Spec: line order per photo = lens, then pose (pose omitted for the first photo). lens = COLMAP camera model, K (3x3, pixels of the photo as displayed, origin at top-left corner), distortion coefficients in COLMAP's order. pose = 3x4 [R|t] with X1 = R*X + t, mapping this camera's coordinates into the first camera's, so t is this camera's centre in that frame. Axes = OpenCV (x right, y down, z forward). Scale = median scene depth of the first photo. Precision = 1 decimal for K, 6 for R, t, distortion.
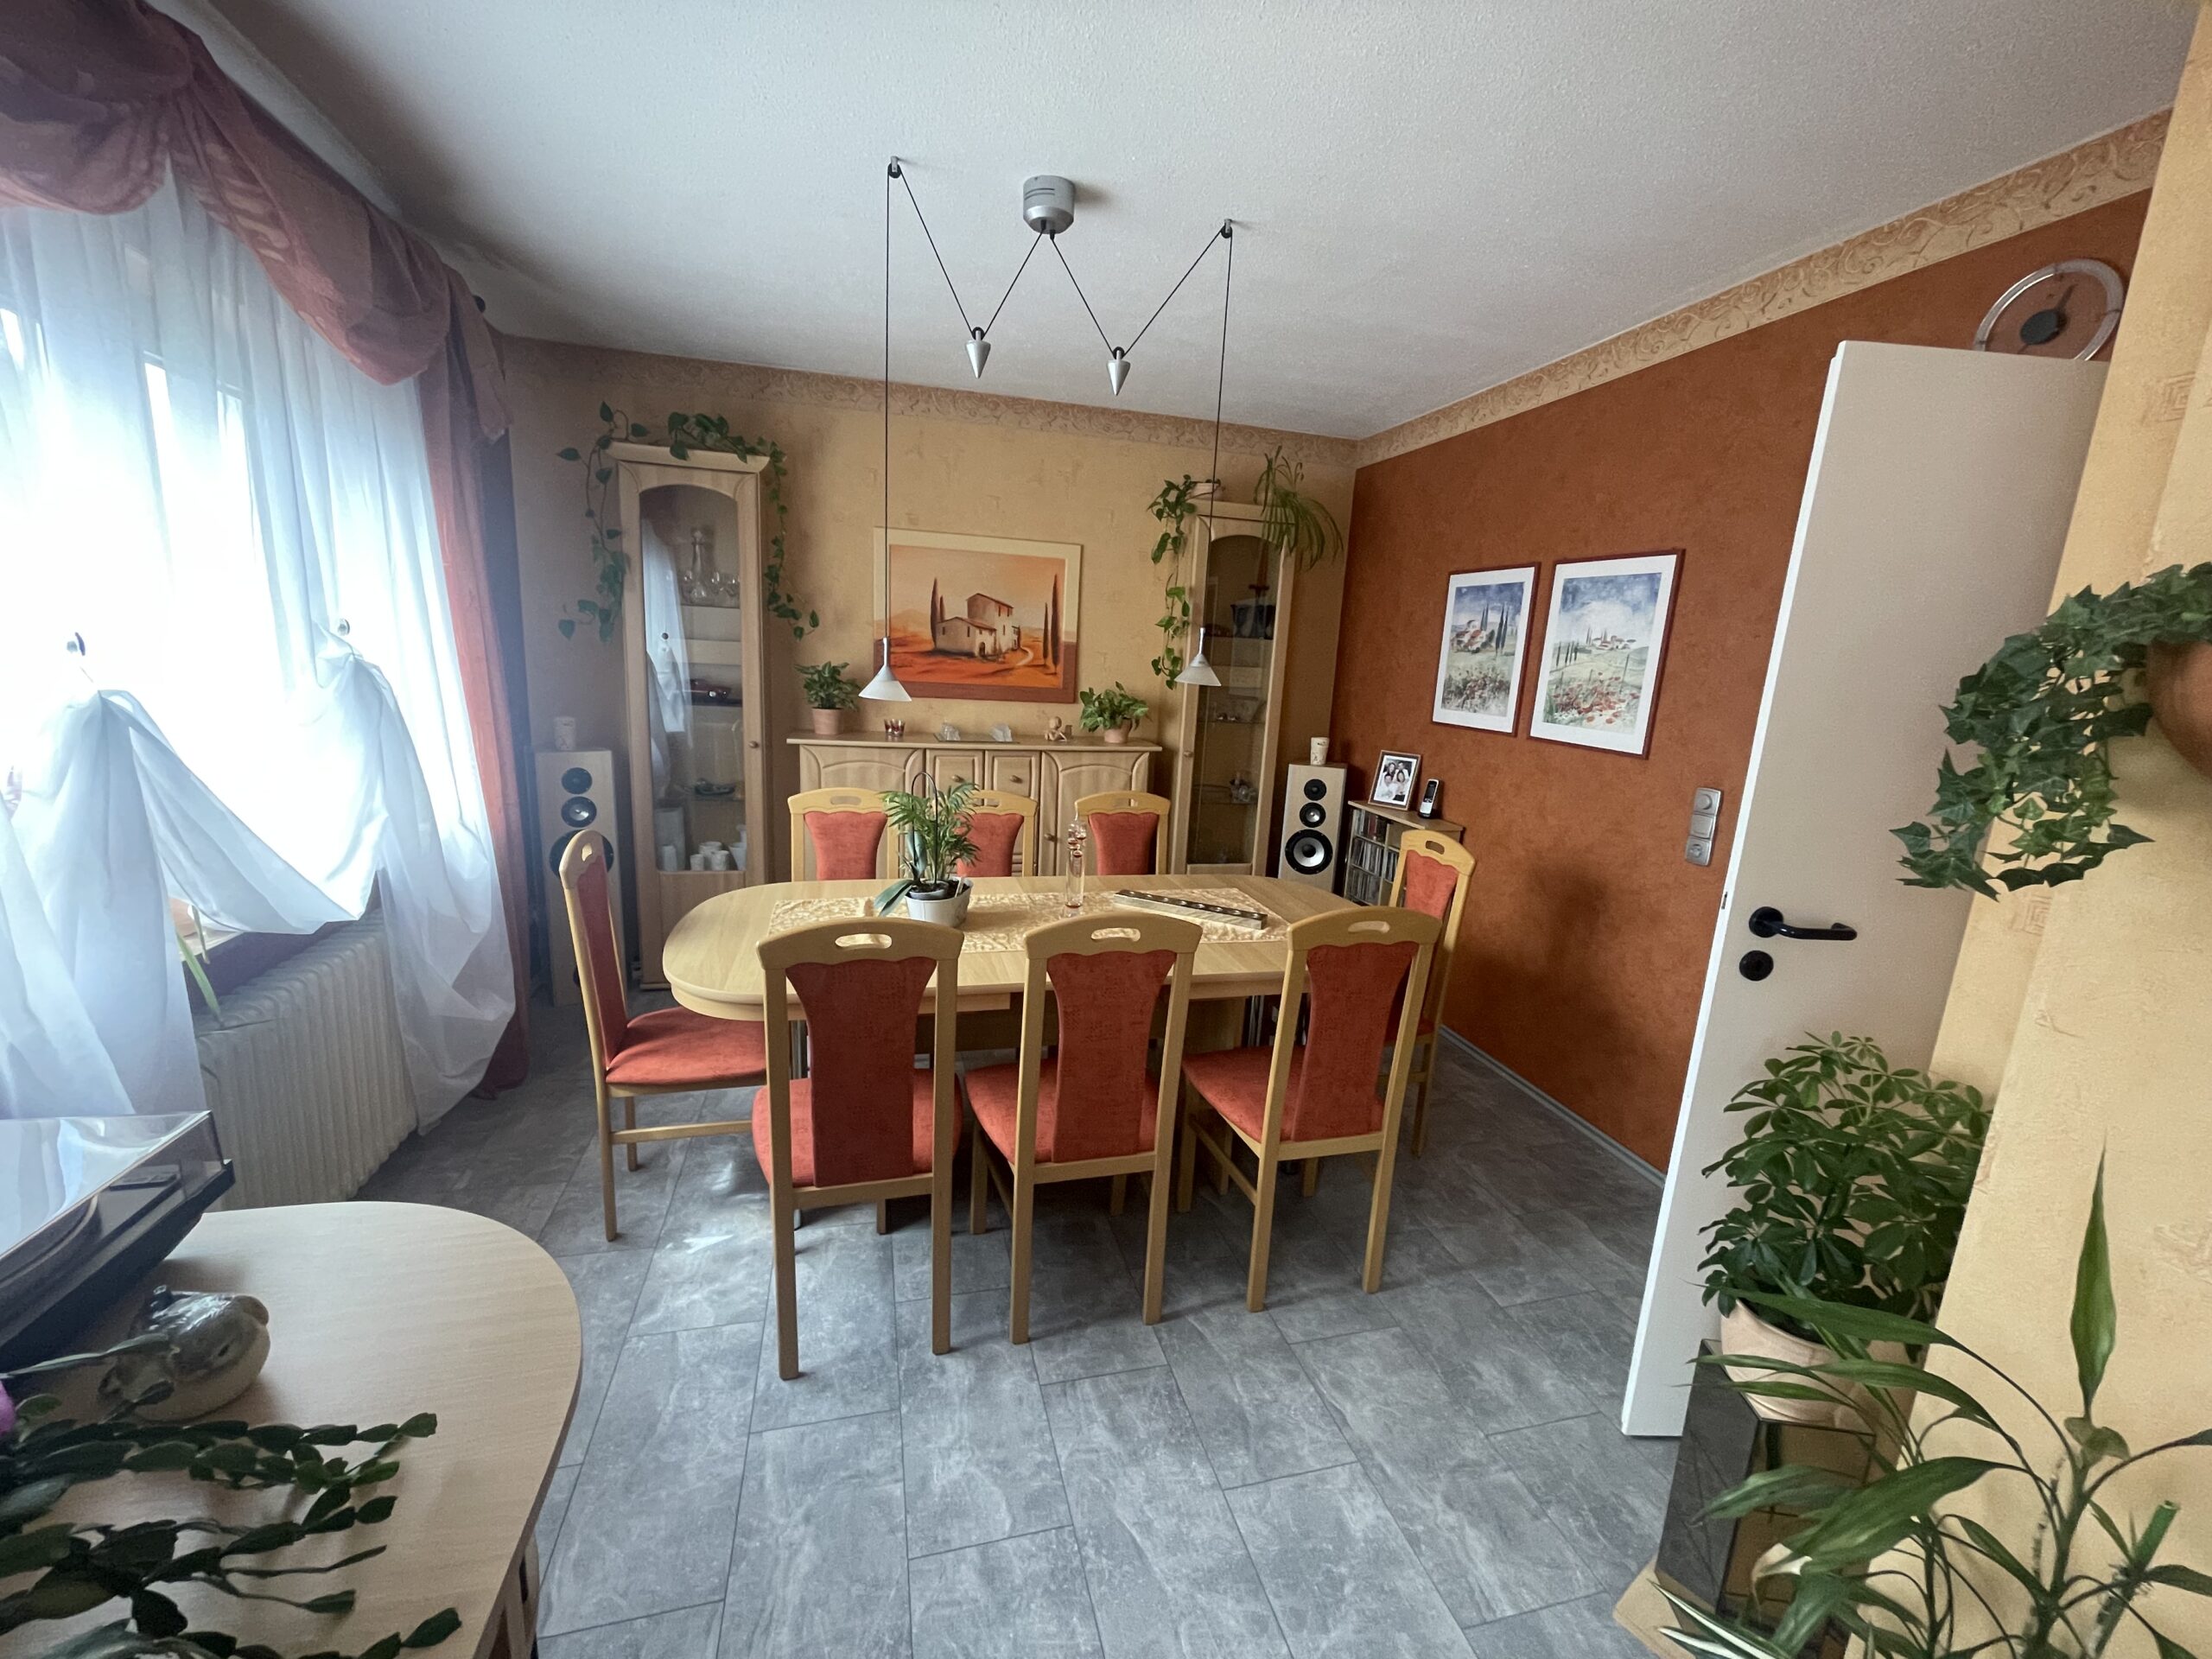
lens RADIAL K [[885.1, 0, 1106.0], [0, 885.1, 829.5], [0, 0, 1]] dist [0.001558, 0.000104]
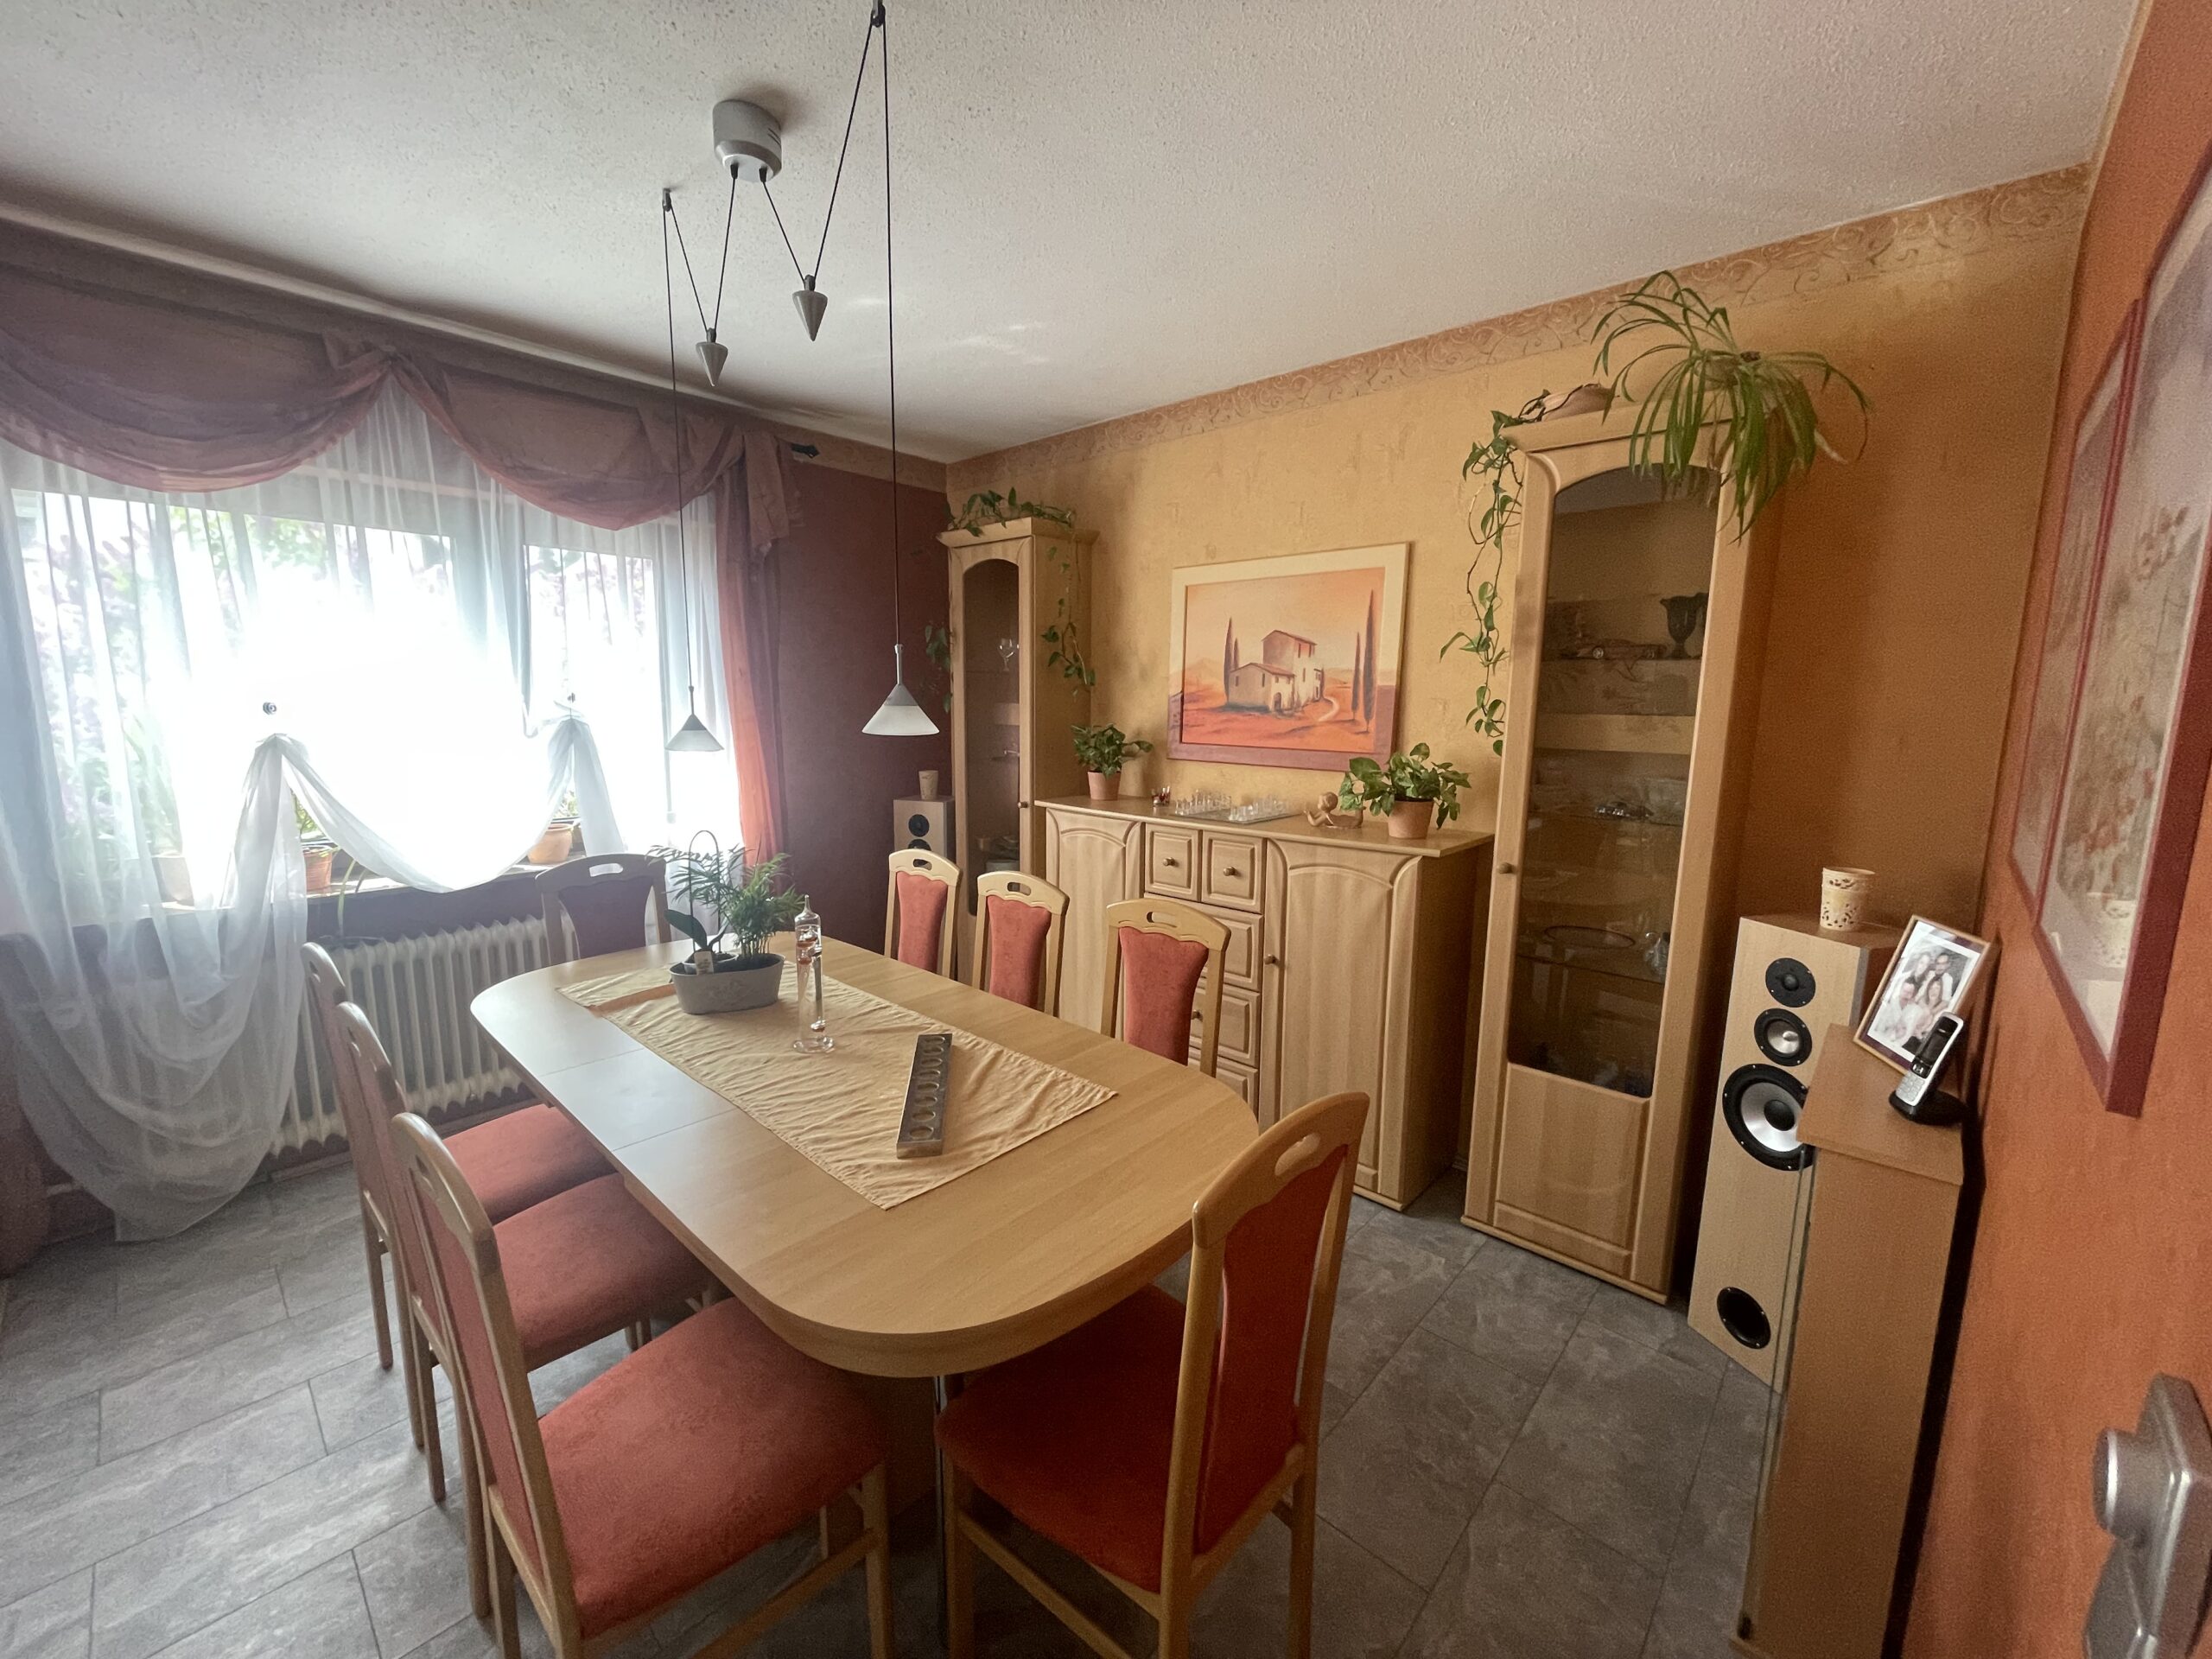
lens RADIAL K [[891.1, 0, 1106.0], [0, 891.1, 829.5], [0, 0, 1]] dist [-0.002267, -0.000078]
pose [[0.541358, 0.079956, -0.836982, 0.437785], [-0.151369, 0.988471, -0.003477, -0.070231], [0.827054, 0.128576, 0.547220, 0.475641]]
